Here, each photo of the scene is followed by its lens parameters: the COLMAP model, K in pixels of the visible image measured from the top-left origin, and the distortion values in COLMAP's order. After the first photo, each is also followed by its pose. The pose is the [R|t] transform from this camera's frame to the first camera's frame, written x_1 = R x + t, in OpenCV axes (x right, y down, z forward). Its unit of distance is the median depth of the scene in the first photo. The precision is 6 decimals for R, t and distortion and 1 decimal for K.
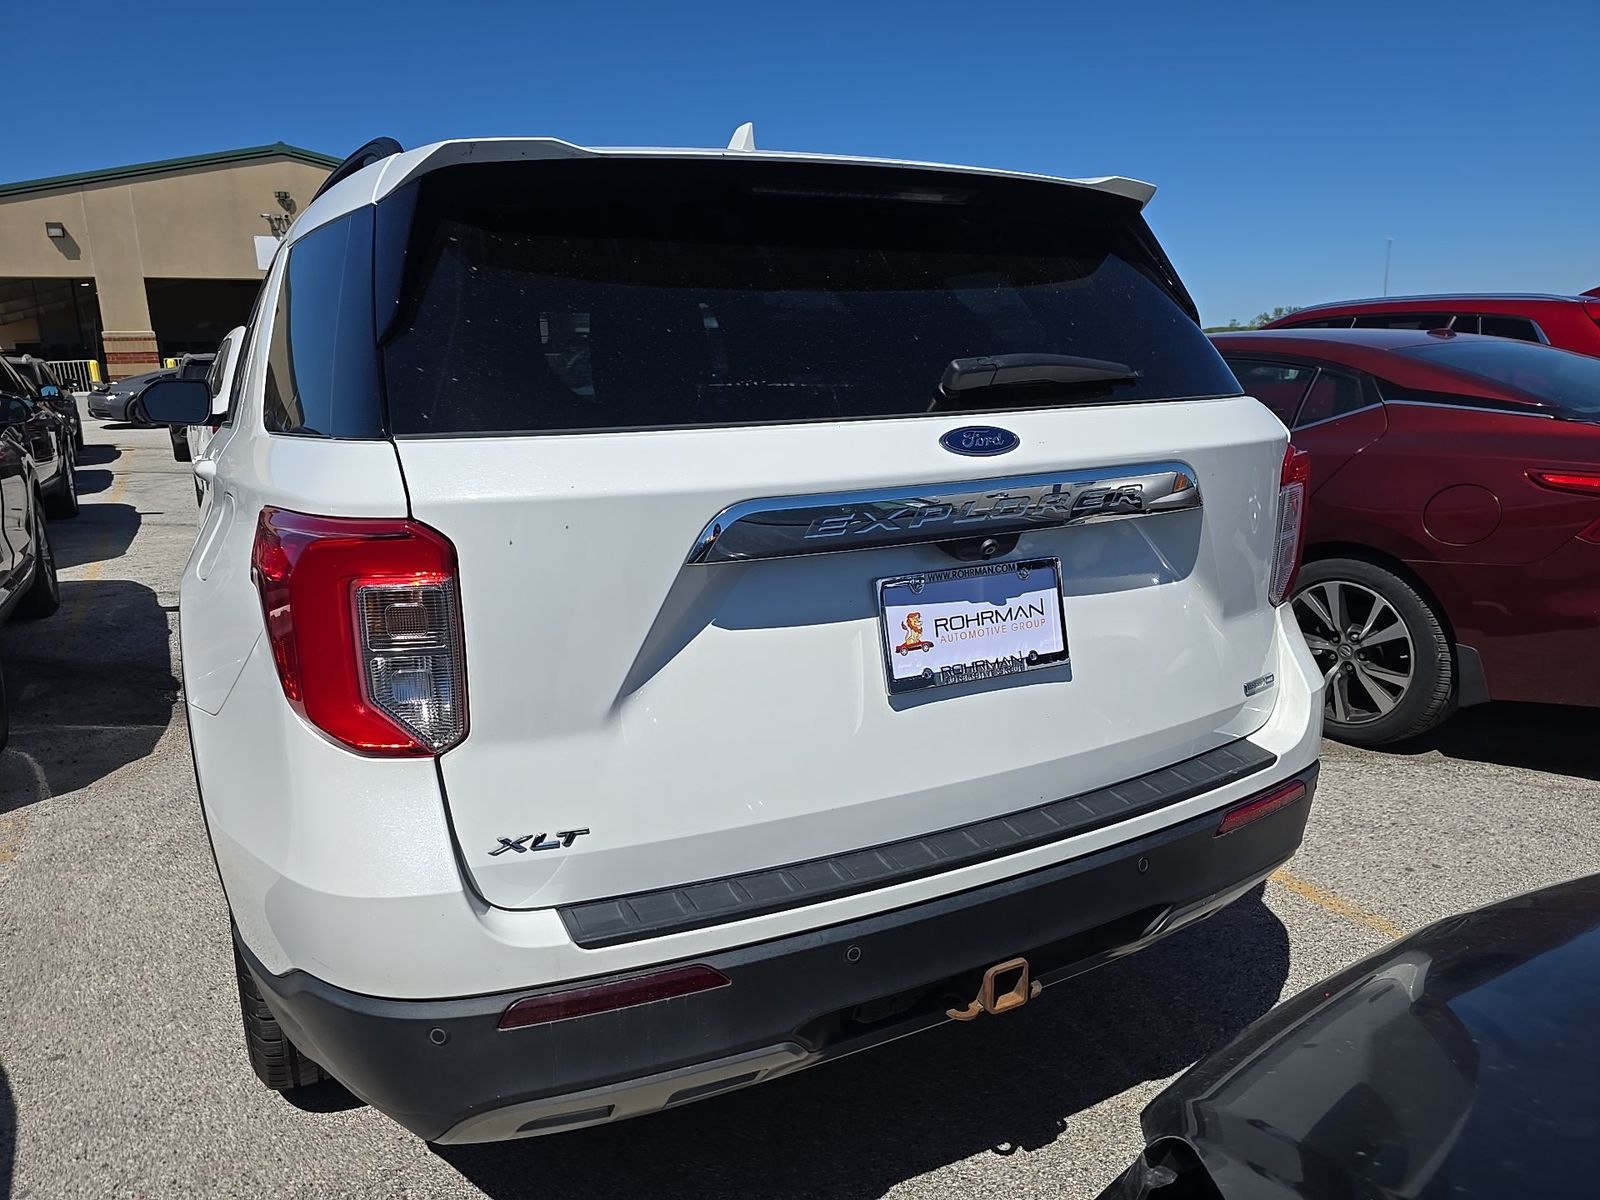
lens RADIAL K [[1088.4, 0, 807.1], [0, 1088.4, 597.1], [0, 0, 1]] dist [0.069389, -0.063408]
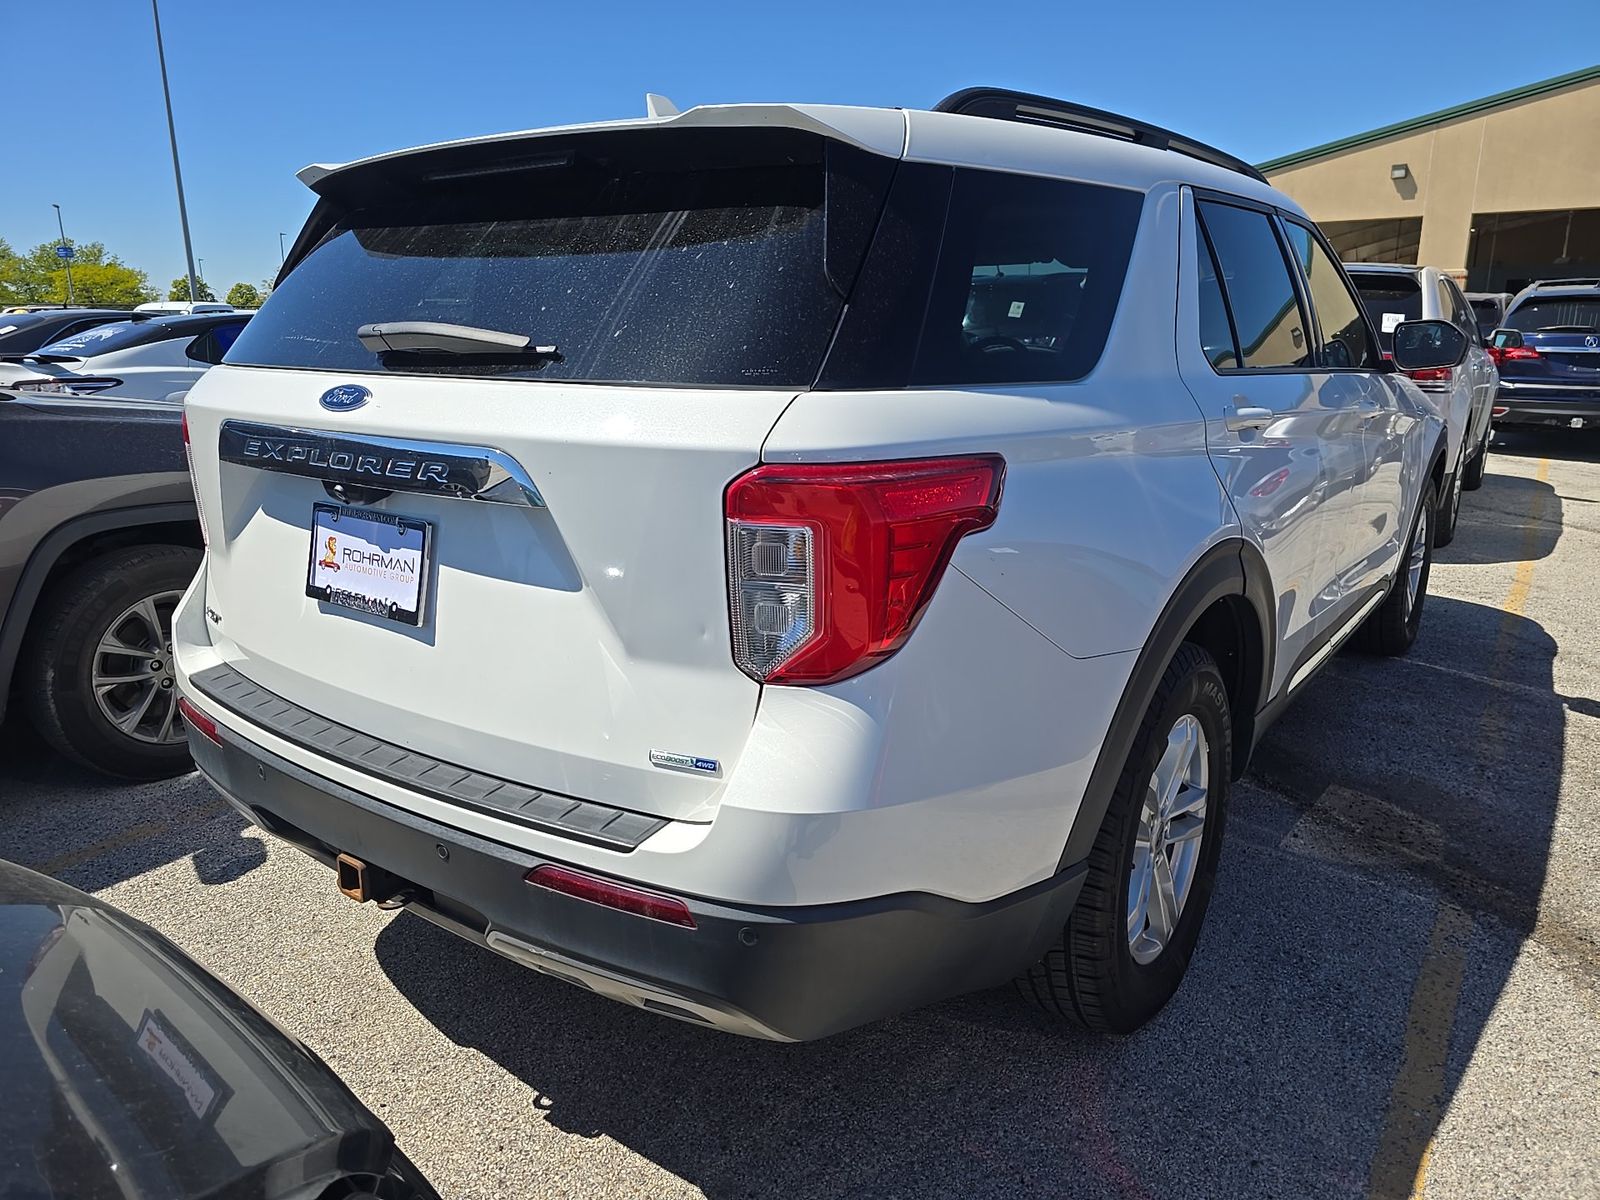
lens RADIAL K [[1091.2, 0, 794.6], [0, 1091.2, 596.7], [0, 0, 1]] dist [0.067609, -0.059797]
pose [[0.431905, 0.245614, -0.867832, 1.296636], [-0.199375, 0.964402, 0.173720, -0.218838], [0.879607, 0.097994, 0.465499, 0.836579]]
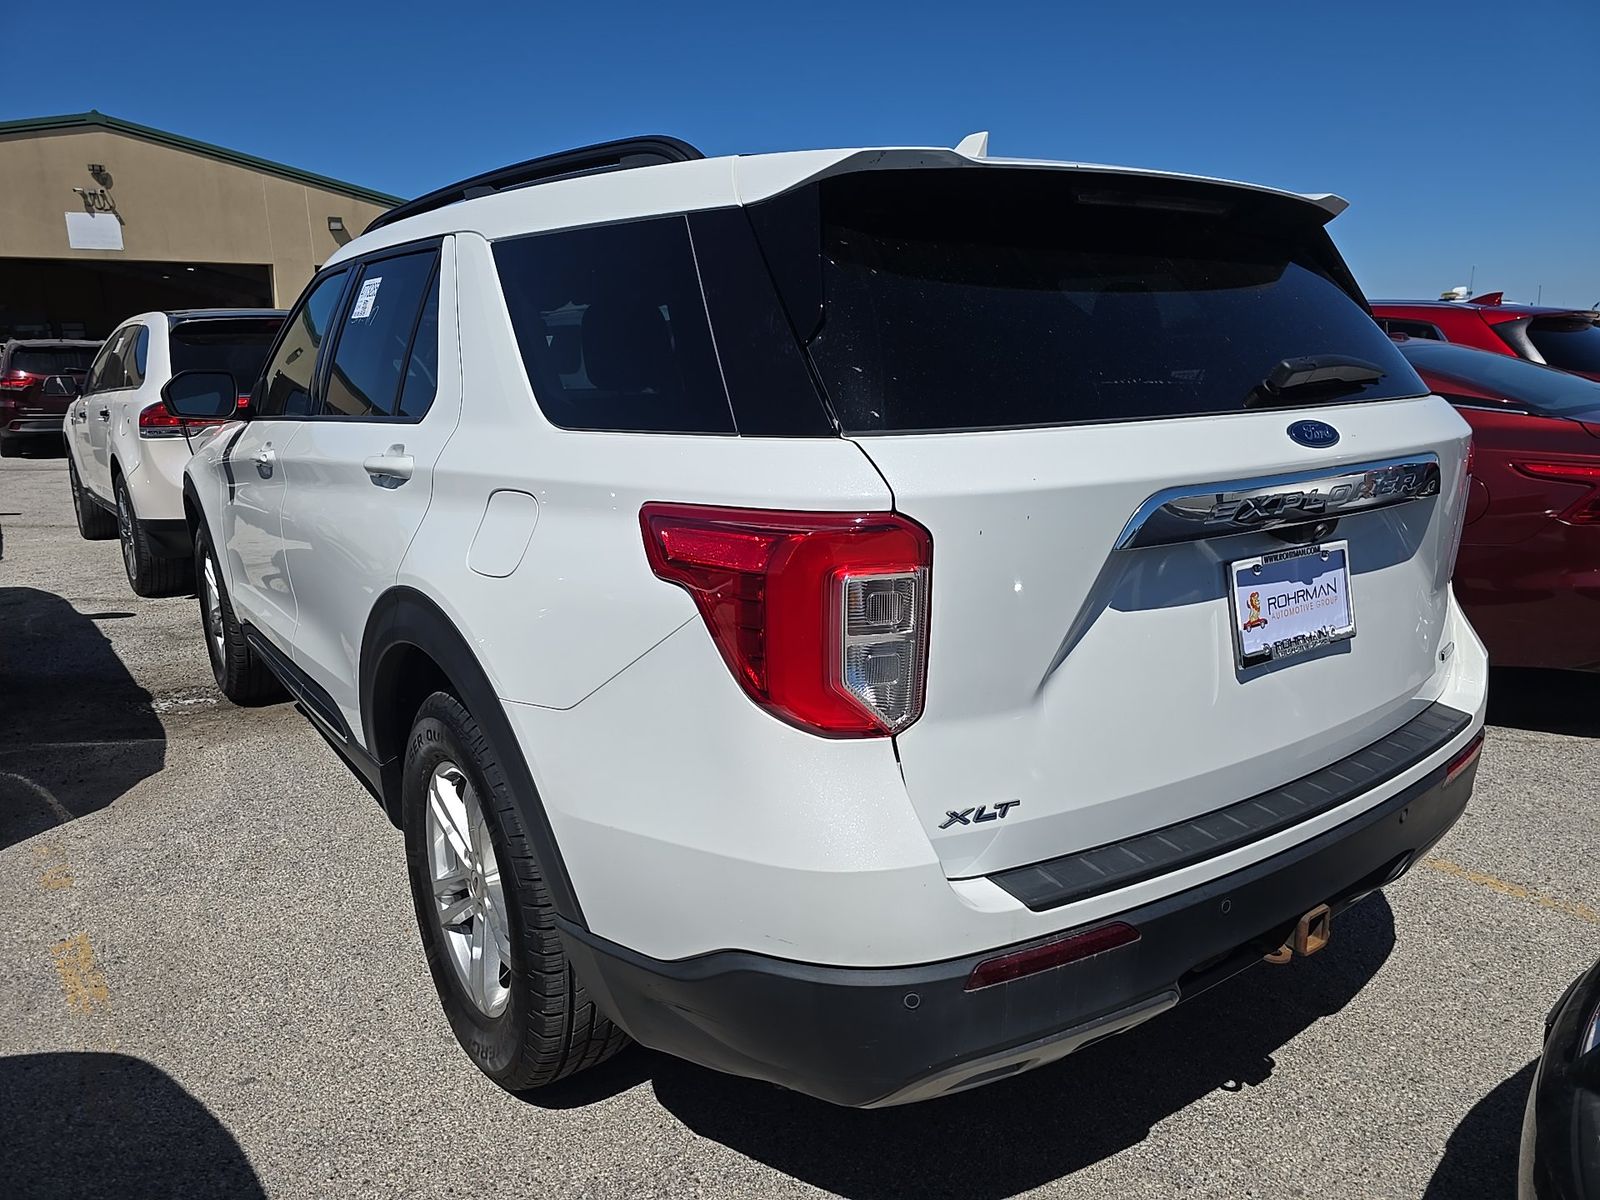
lens RADIAL K [[1087.1, 0, 800.0], [0, 1087.1, 600.0], [0, 0, 1]] dist [0.089992, -0.098511]
pose [[0.989011, -0.022402, 0.146133, -0.480790], [0.021261, 0.999730, 0.009361, 0.001811], [-0.146303, -0.006151, 0.989221, -0.019044]]
